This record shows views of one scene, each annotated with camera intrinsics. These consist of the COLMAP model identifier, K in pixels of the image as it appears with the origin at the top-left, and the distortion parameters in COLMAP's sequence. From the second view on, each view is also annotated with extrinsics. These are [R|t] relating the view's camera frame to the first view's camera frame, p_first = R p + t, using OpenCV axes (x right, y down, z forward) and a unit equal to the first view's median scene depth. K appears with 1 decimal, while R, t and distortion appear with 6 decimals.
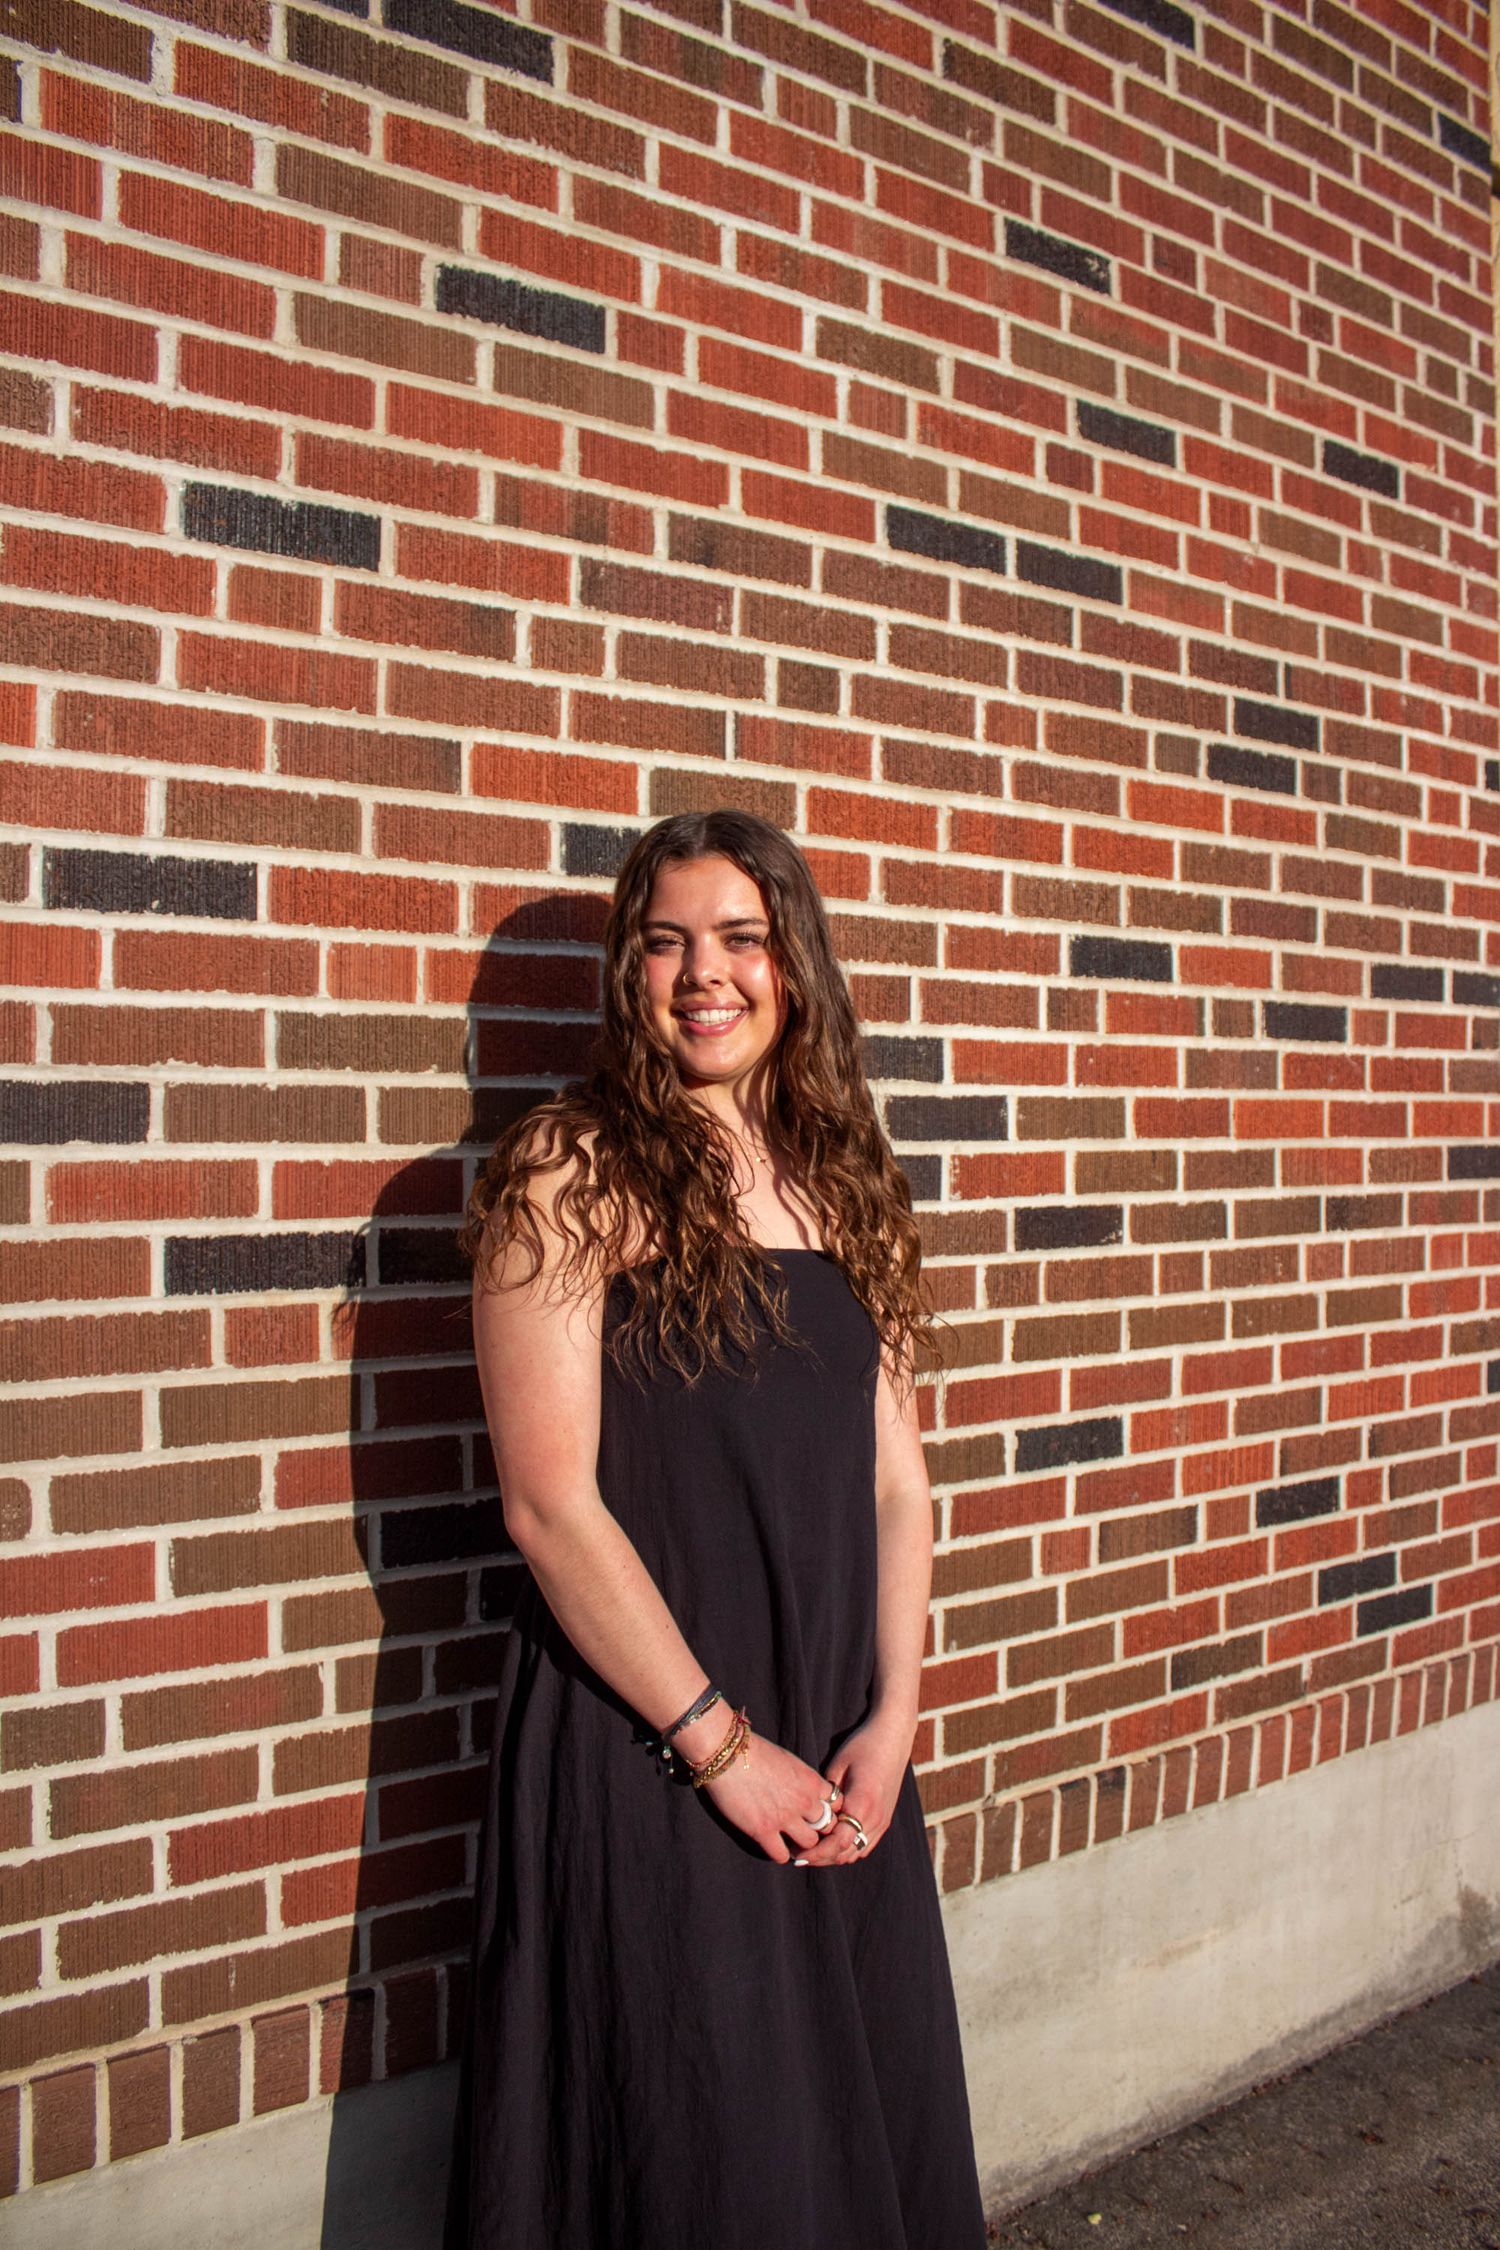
lens RADIAL K [[1601.4, 0, 748.8], [0, 1601.4, 1137.6], [0, 0, 1]] dist [-0.078808, -0.000496]
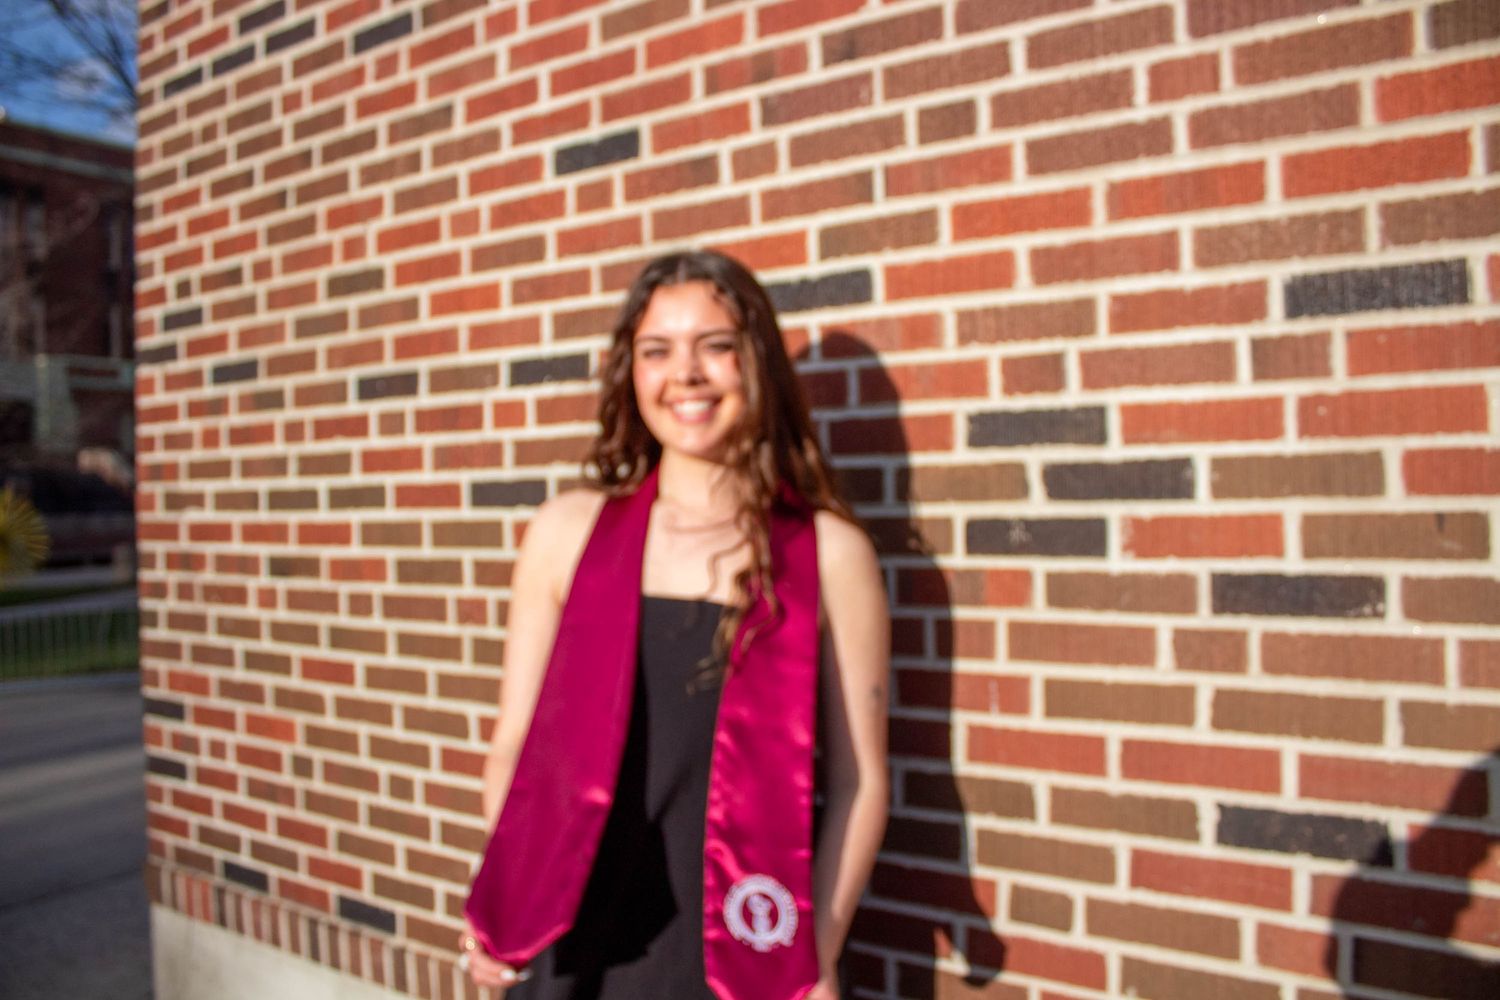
lens RADIAL K [[1230.8, 0, 748.6], [0, 1230.8, 501.7], [0, 0, 1]] dist [-0.119779, 0.023209]
pose [[0.384820, -0.002892, -0.922987, 0.751253], [0.013160, 0.999911, 0.002354, -0.003490], [0.922898, -0.013052, 0.384824, 0.472749]]
